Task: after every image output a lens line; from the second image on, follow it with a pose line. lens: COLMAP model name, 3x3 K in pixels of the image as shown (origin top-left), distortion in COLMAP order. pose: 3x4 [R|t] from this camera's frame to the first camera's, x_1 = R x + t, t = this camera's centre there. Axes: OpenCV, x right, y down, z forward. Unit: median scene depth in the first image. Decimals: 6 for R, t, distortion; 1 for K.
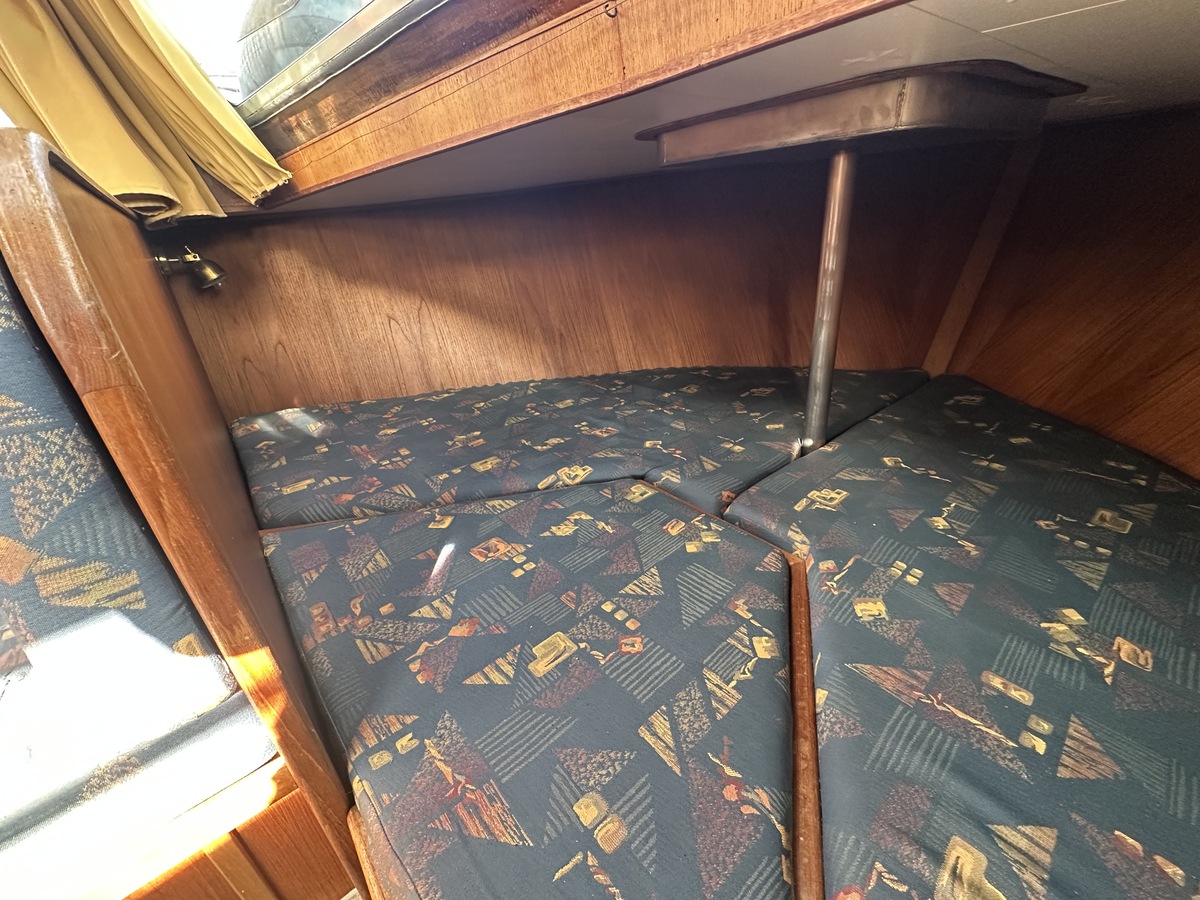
lens RADIAL K [[477.6, 0, 600.8], [0, 477.6, 450.1], [0, 0, 1]] dist [-0.004205, 0.000881]
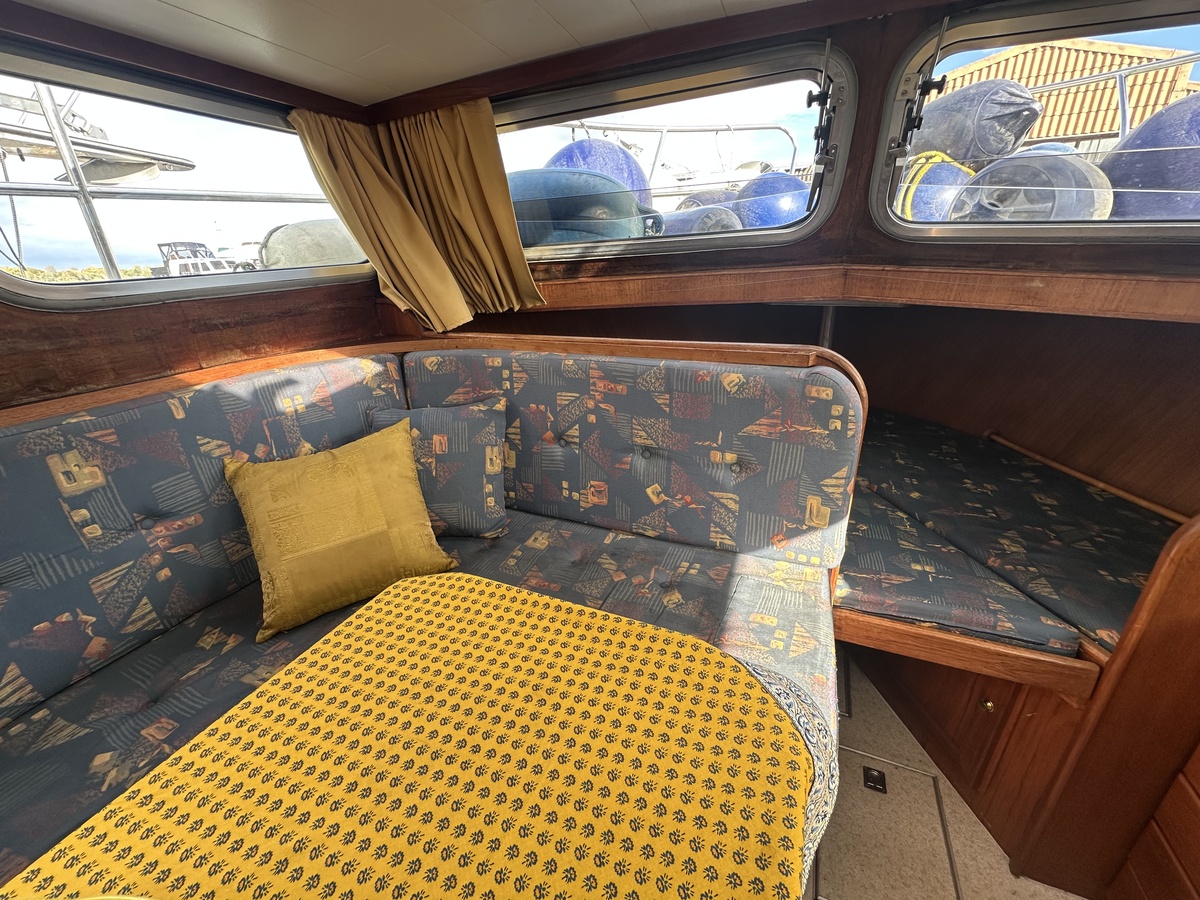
lens RADIAL K [[477.6, 0, 600.8], [0, 477.6, 449.5], [0, 0, 1]] dist [-0.004205, 0.000881]
pose [[0.889561, -0.141374, 0.434390, -1.972987], [0.175535, 0.983688, -0.039322, -0.079560], [-0.421745, 0.111230, 0.899866, -0.549744]]
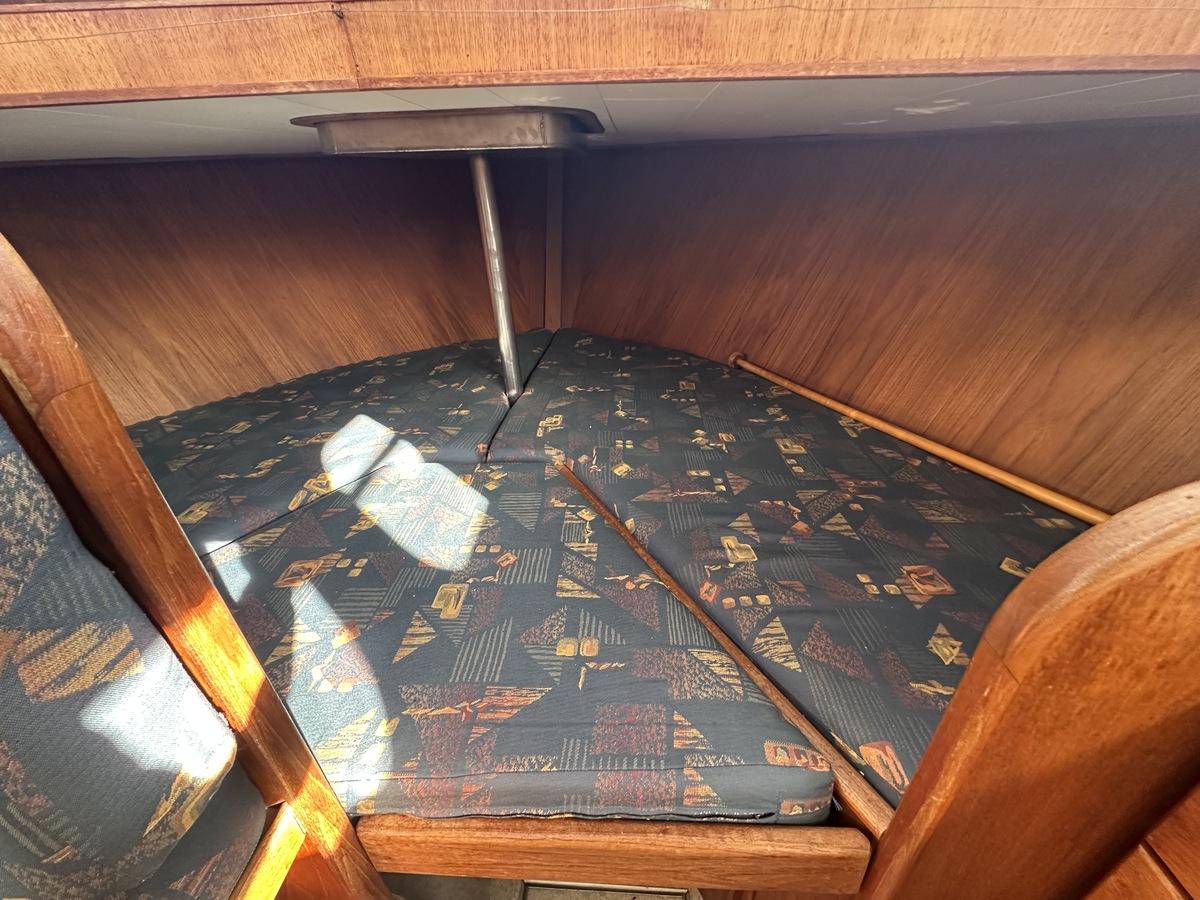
lens RADIAL K [[477.6, 0, 600.2], [0, 477.6, 449.5], [0, 0, 1]] dist [-0.004205, 0.000881]
pose [[0.683501, -0.310193, 0.660762, -0.488113], [0.307027, 0.943417, 0.125292, 0.068086], [-0.662239, 0.117235, 0.740064, -0.082025]]
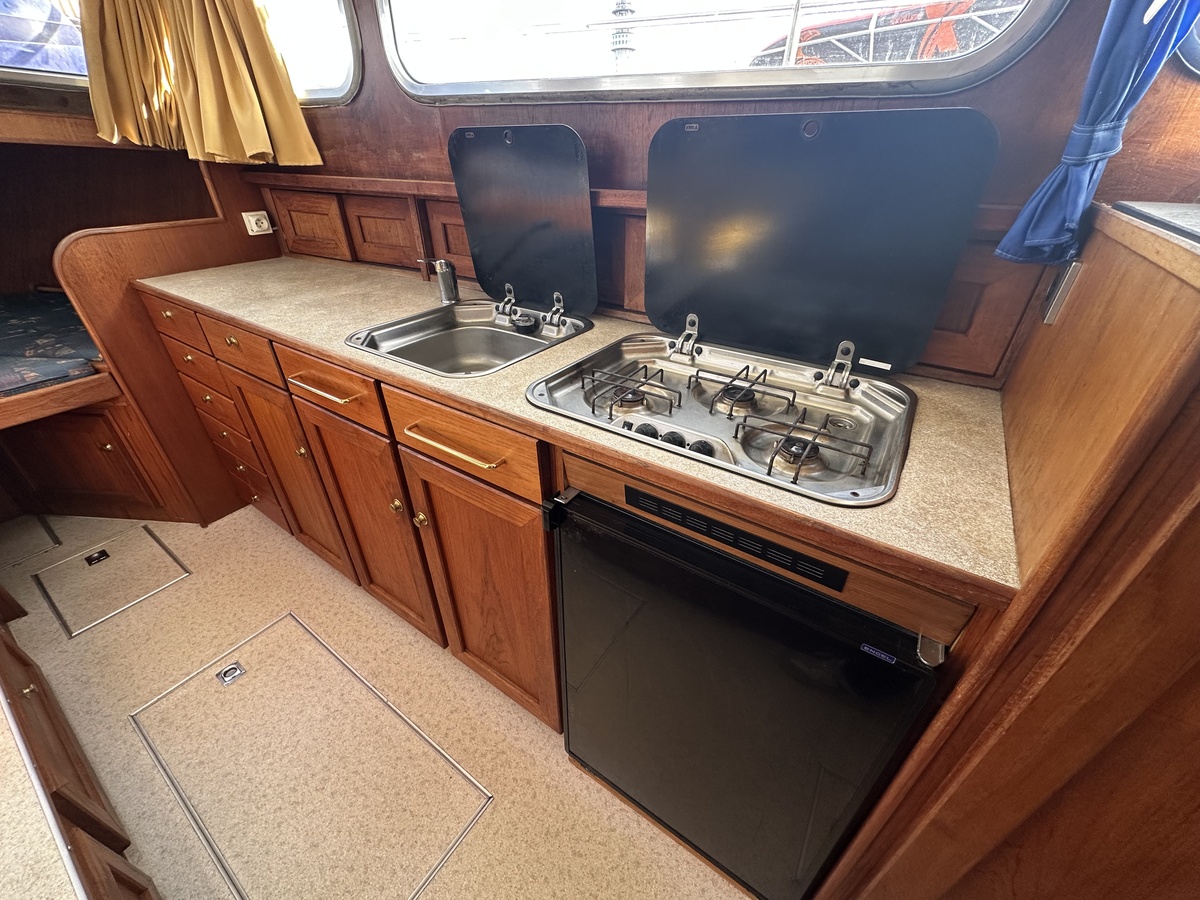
lens RADIAL K [[477.6, 0, 599.2], [0, 477.6, 450.4], [0, 0, 1]] dist [-0.004205, 0.000881]
pose [[-0.275817, -0.458810, 0.844641, -3.000727], [0.423590, 0.730782, 0.535285, 0.920730], [-0.862842, 0.505422, -0.007215, -1.801781]]
